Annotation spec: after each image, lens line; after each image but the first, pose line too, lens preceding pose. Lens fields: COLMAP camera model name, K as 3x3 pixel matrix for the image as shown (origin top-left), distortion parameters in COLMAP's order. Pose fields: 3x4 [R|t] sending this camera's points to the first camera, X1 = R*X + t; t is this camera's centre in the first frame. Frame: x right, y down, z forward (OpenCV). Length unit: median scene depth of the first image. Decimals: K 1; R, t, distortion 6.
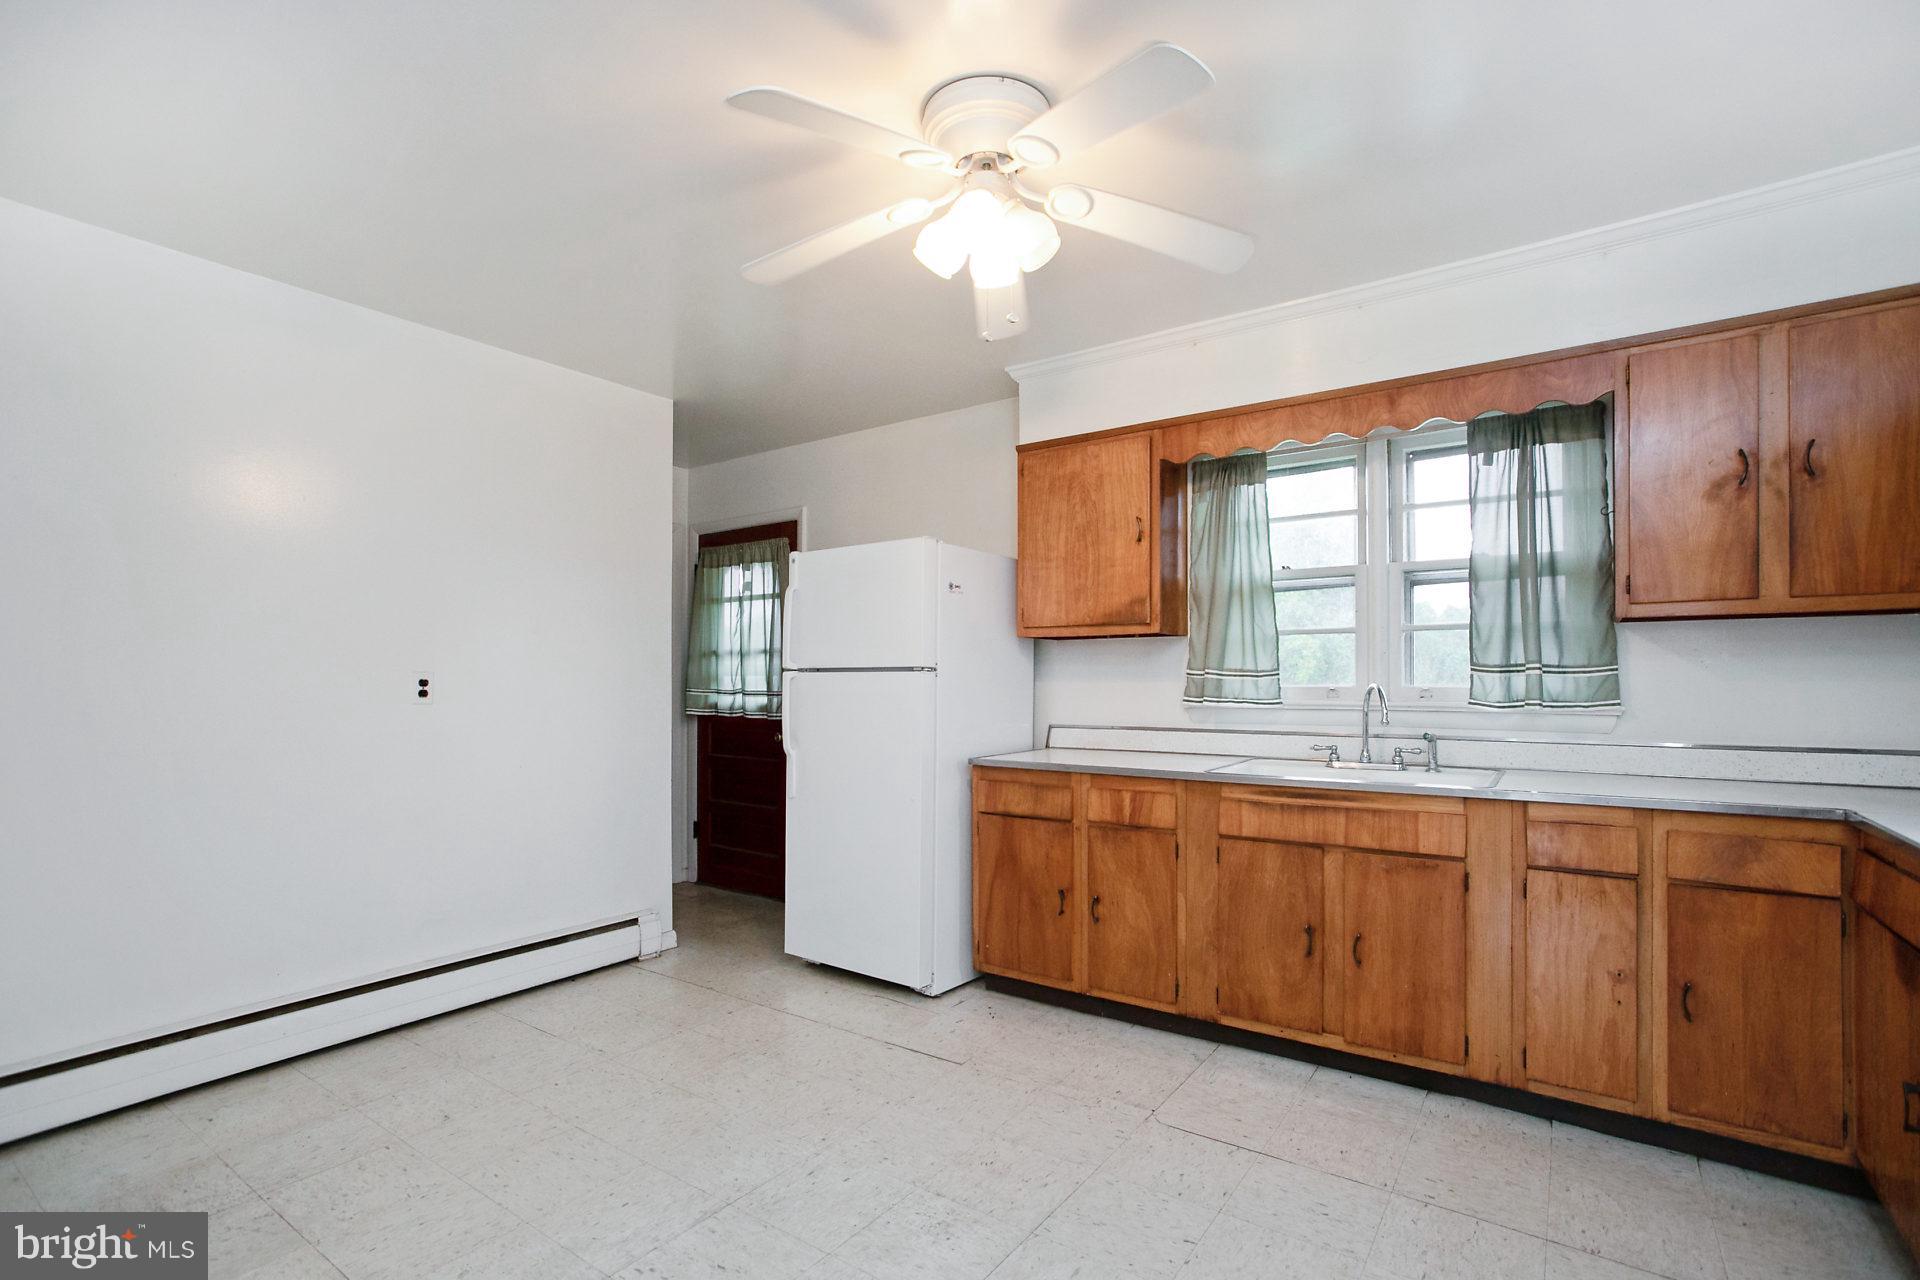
lens RADIAL K [[903.7, 0, 930.6], [0, 903.7, 682.5], [0, 0, 1]] dist [-0.000699, 0.000226]
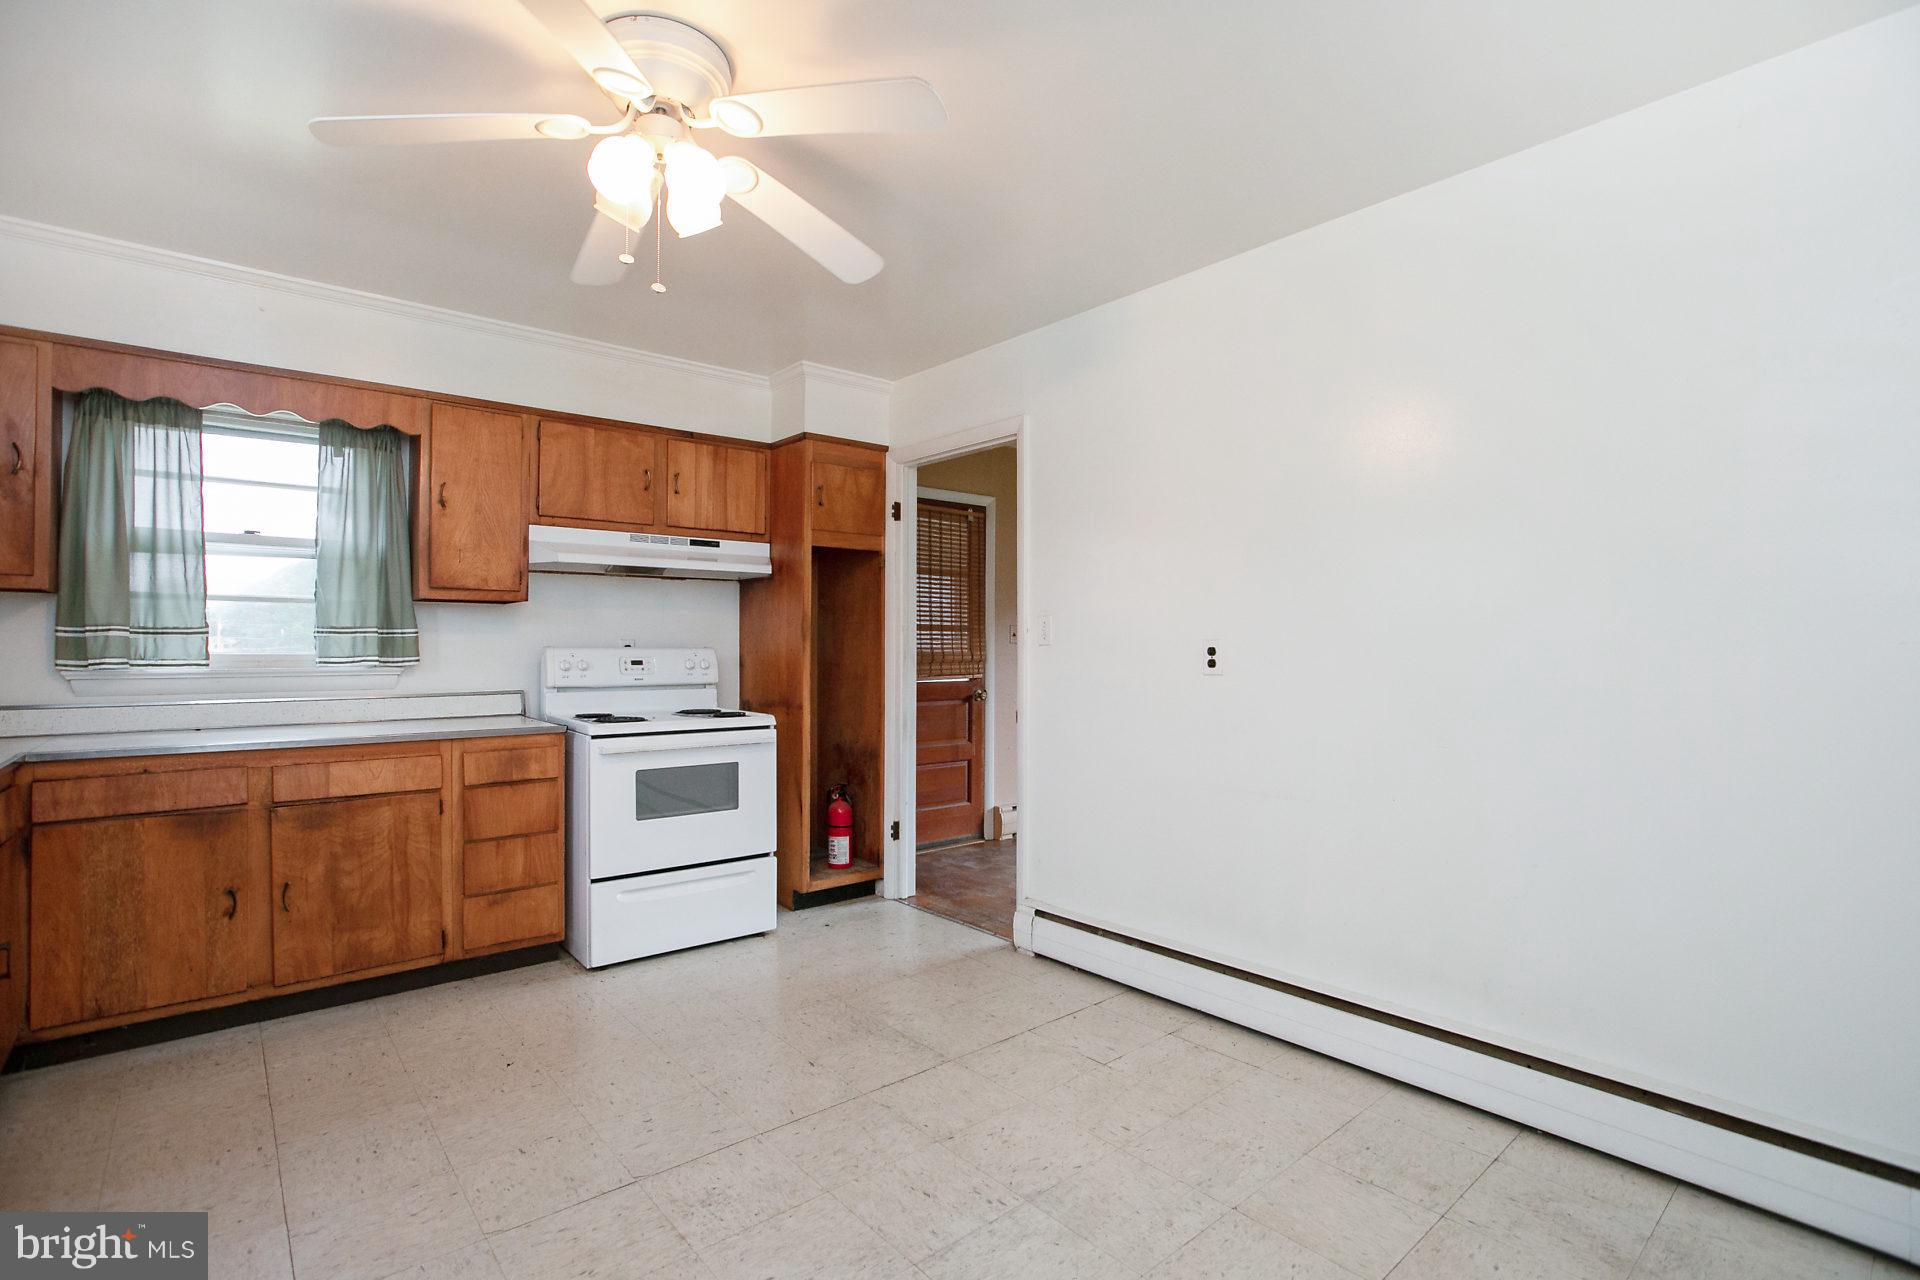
lens RADIAL K [[898.3, 0, 952.8], [0, 898.3, 652.0], [0, 0, 1]] dist [-0.029343, 0.000405]
pose [[-0.967844, -0.002683, 0.251539, -0.316655], [-0.001740, 0.999991, 0.003971, -0.001565], [-0.251547, 0.003406, -0.967839, 1.216344]]
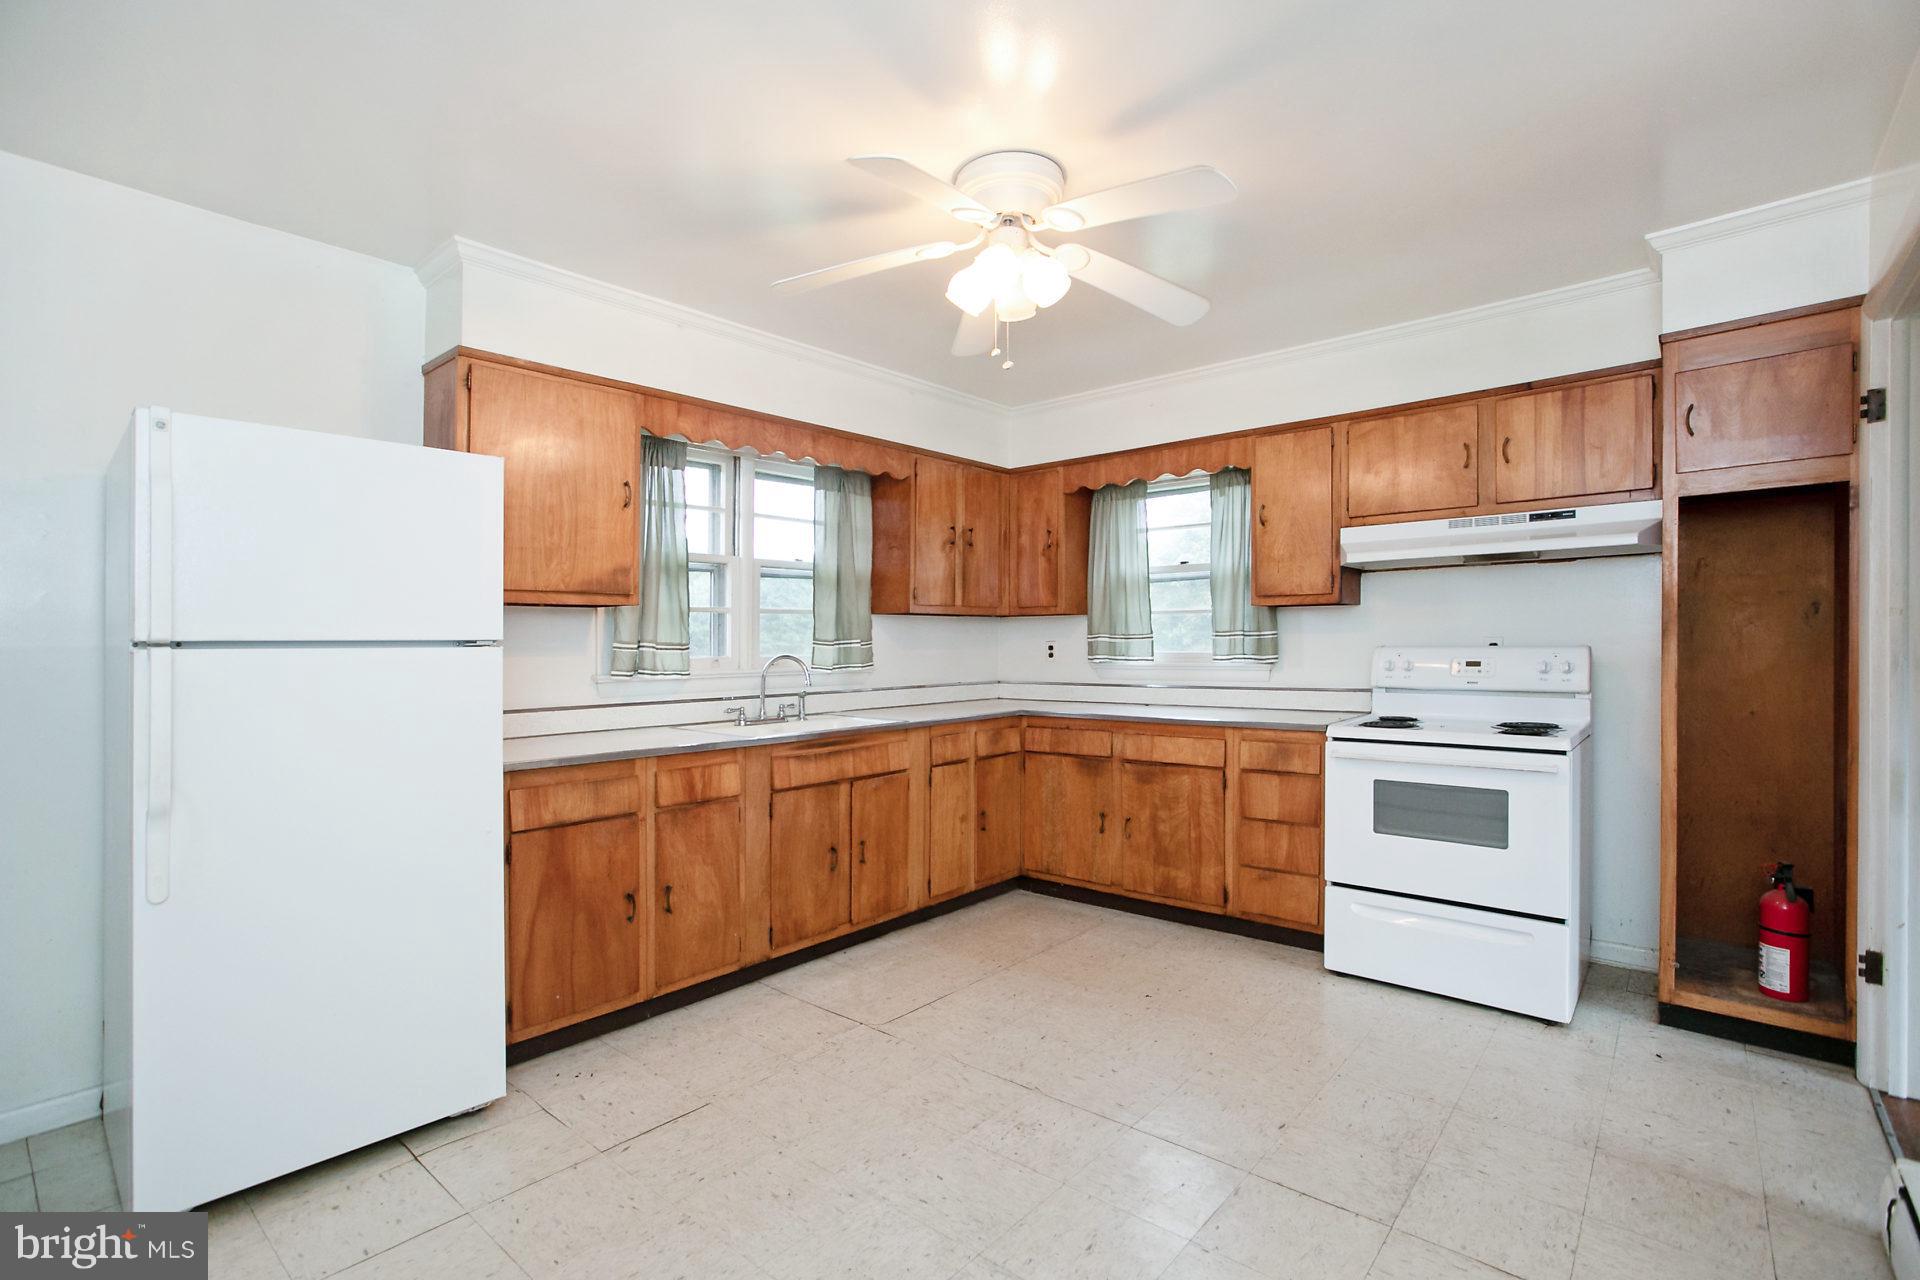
lens RADIAL K [[911.3, 0, 963.3], [0, 911.3, 644.1], [0, 0, 1]] dist [-0.001429, 0.000522]
pose [[0.093478, -0.002900, 0.995617, -0.753158], [0.009129, 0.999956, 0.002056, -0.013793], [-0.995579, 0.008896, 0.093501, 0.625694]]
